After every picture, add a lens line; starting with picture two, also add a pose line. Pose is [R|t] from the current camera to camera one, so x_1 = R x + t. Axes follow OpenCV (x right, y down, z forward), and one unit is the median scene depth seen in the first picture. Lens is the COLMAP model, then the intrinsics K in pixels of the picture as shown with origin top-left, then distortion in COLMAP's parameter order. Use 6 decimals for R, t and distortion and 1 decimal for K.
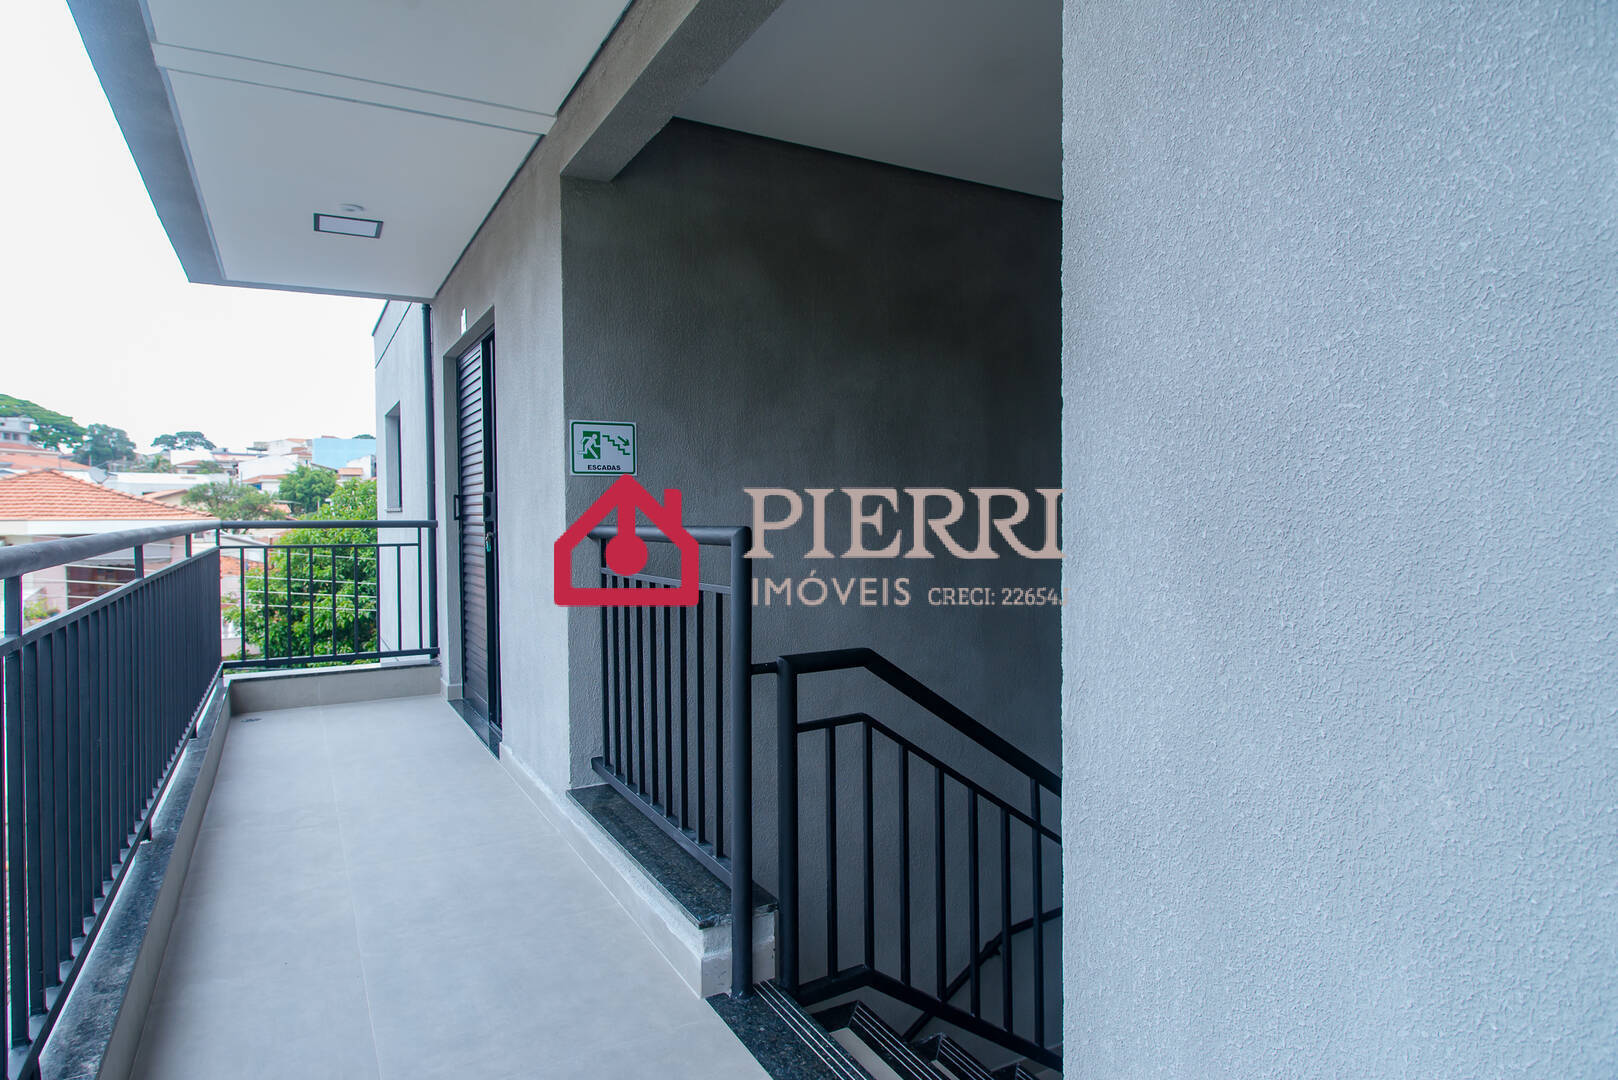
lens RADIAL K [[914.5, 0, 802.6], [0, 914.5, 541.4], [0, 0, 1]] dist [0.005345, -0.009679]
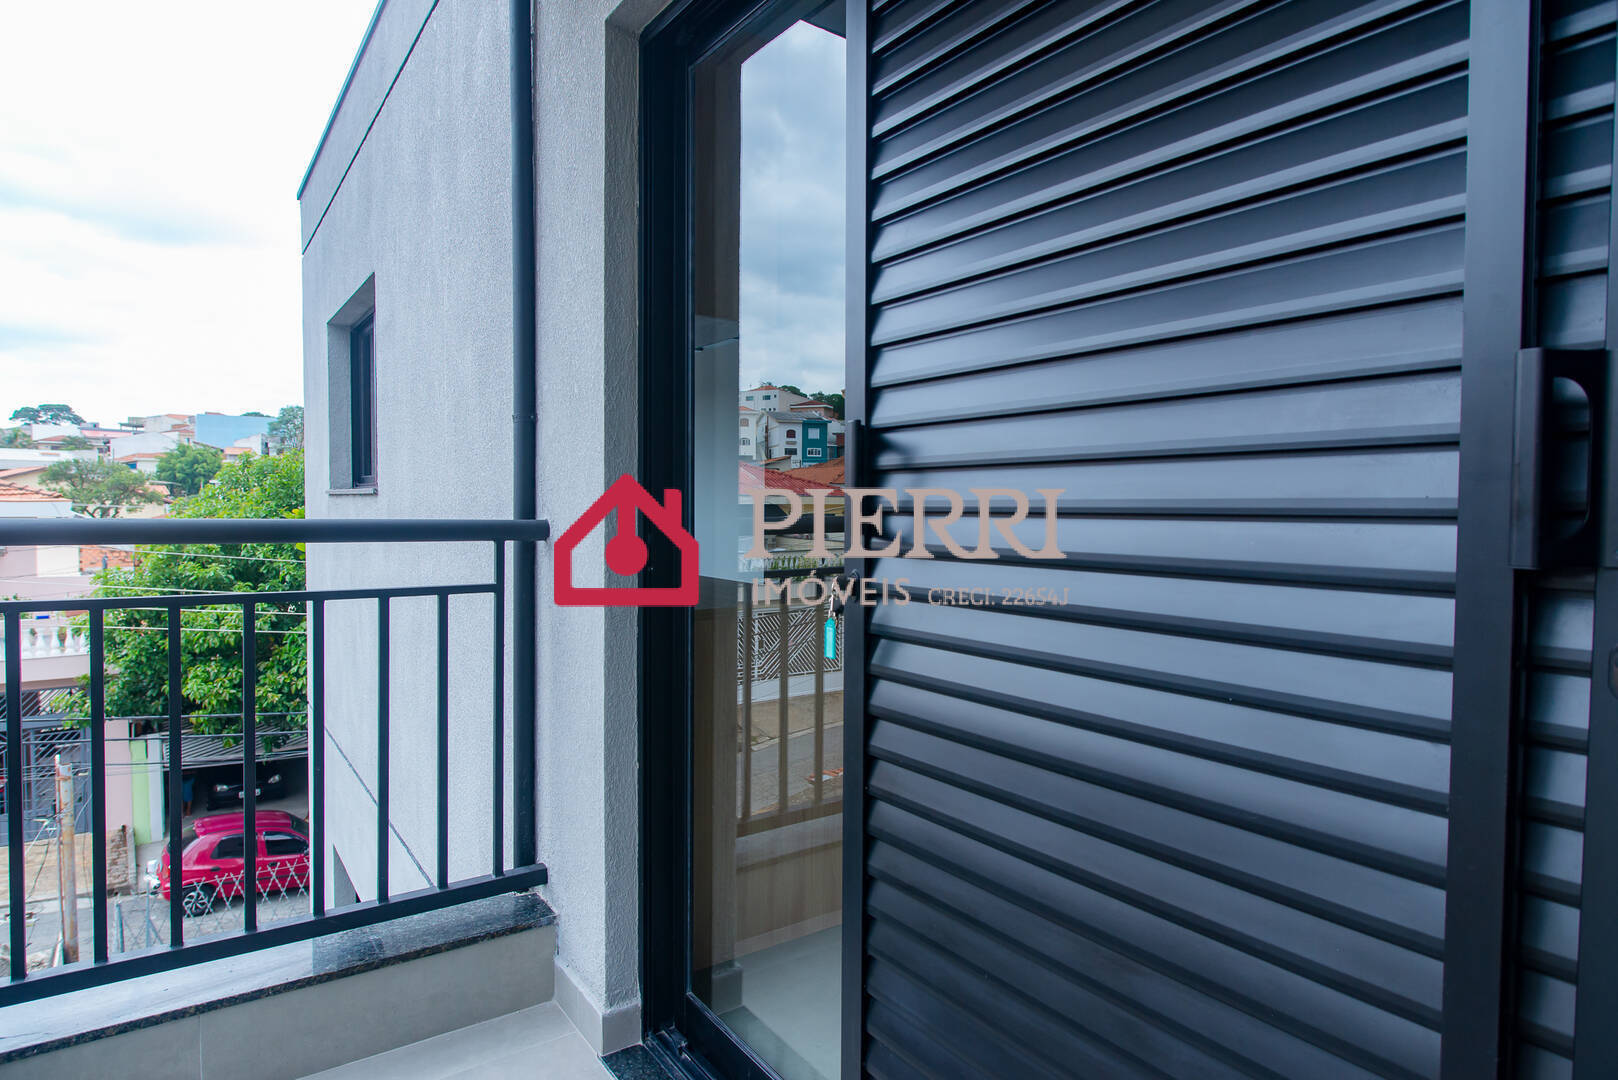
lens RADIAL K [[914.5, 0, 802.6], [0, 914.5, 541.4], [0, 0, 1]] dist [0.005345, -0.009679]
pose [[0.995456, 0.010182, 0.094675, -0.642411], [-0.011203, 0.999885, 0.010256, -0.038183], [-0.094559, -0.011270, 0.995455, 1.216844]]
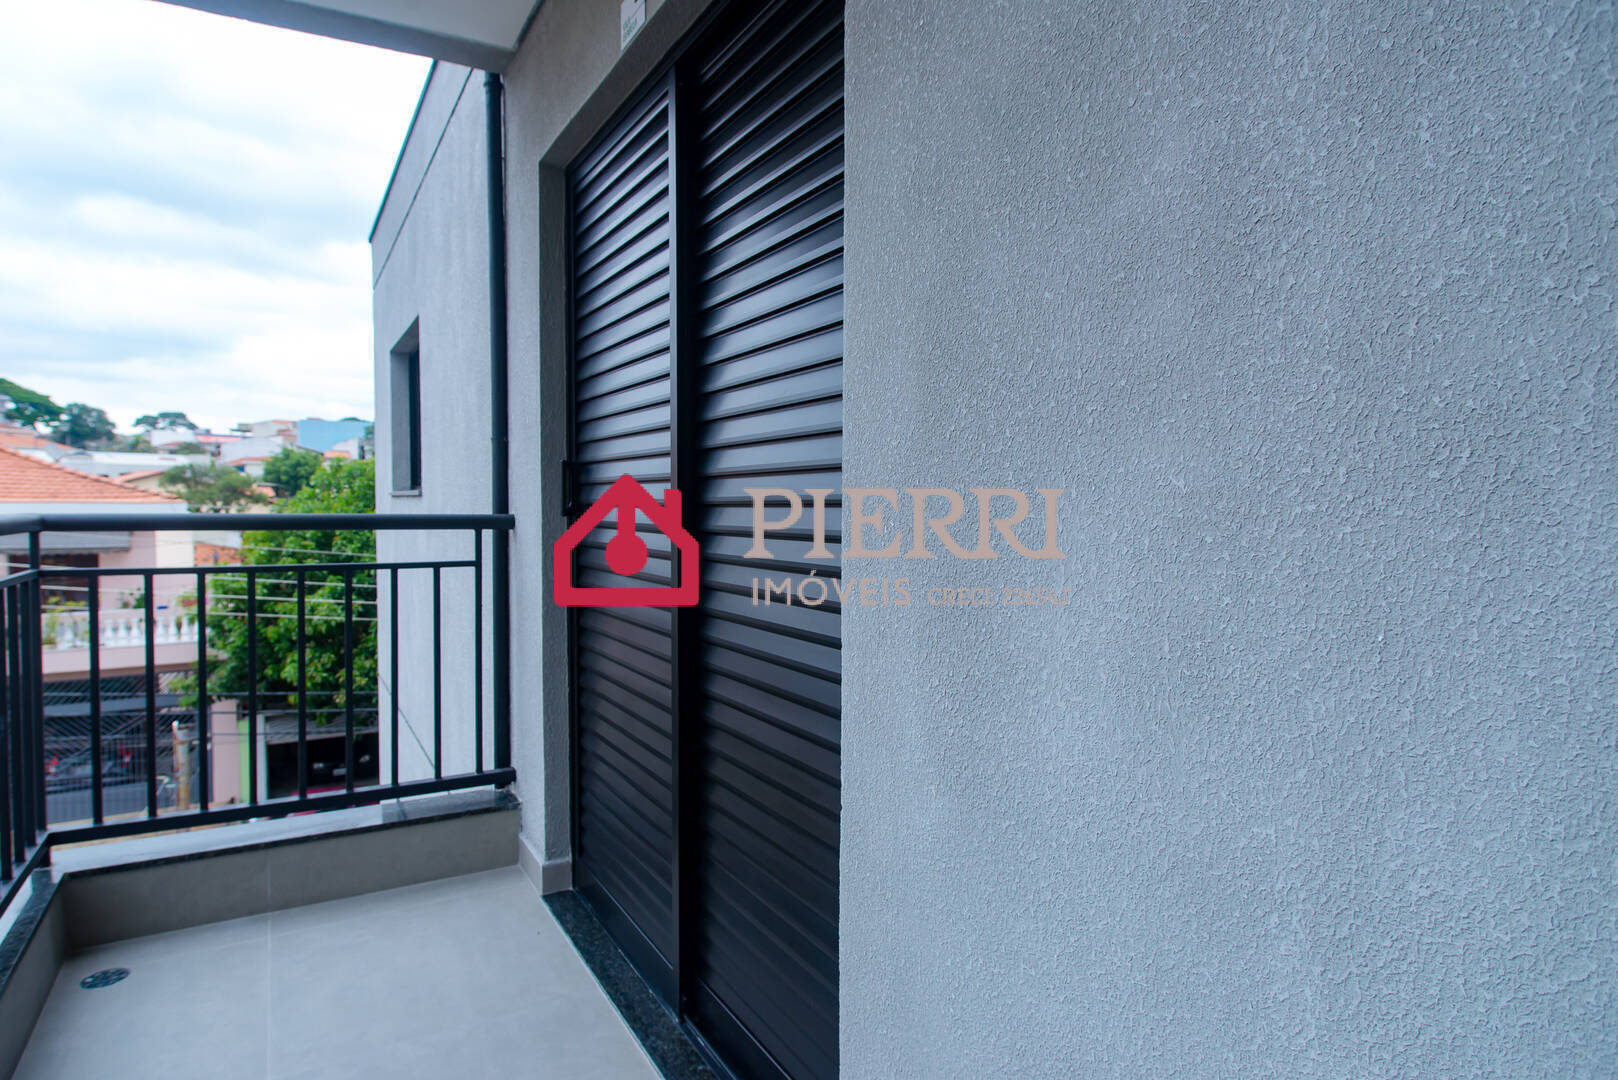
lens RADIAL K [[914.5, 0, 802.6], [0, 914.5, 541.4], [0, 0, 1]] dist [0.005345, -0.009679]
pose [[0.999870, 0.010156, 0.012492, -0.480118], [-0.010307, 0.999873, 0.012140, -0.031490], [-0.012367, -0.012268, 0.999848, 0.969896]]
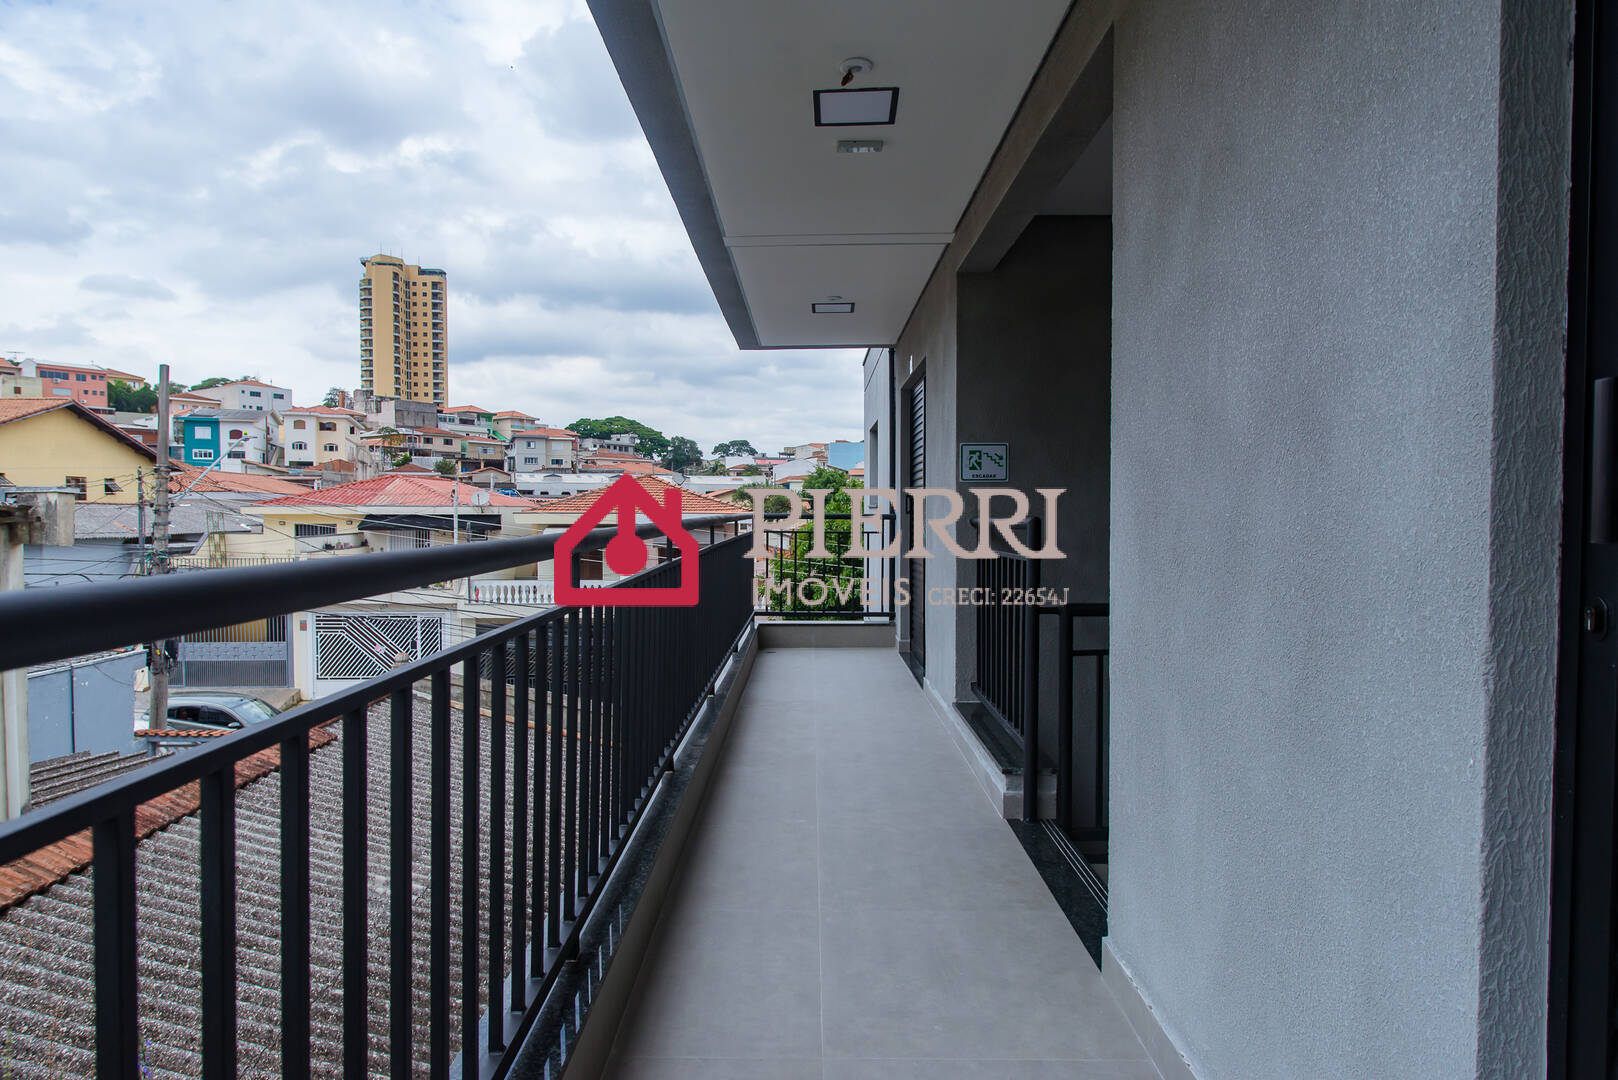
lens RADIAL K [[914.5, 0, 802.6], [0, 914.5, 541.4], [0, 0, 1]] dist [0.005345, -0.009679]
pose [[0.868213, 0.022214, -0.495695, 0.252046], [-0.020560, 0.999750, 0.008791, 0.013430], [0.495766, 0.002559, 0.868452, -0.374603]]
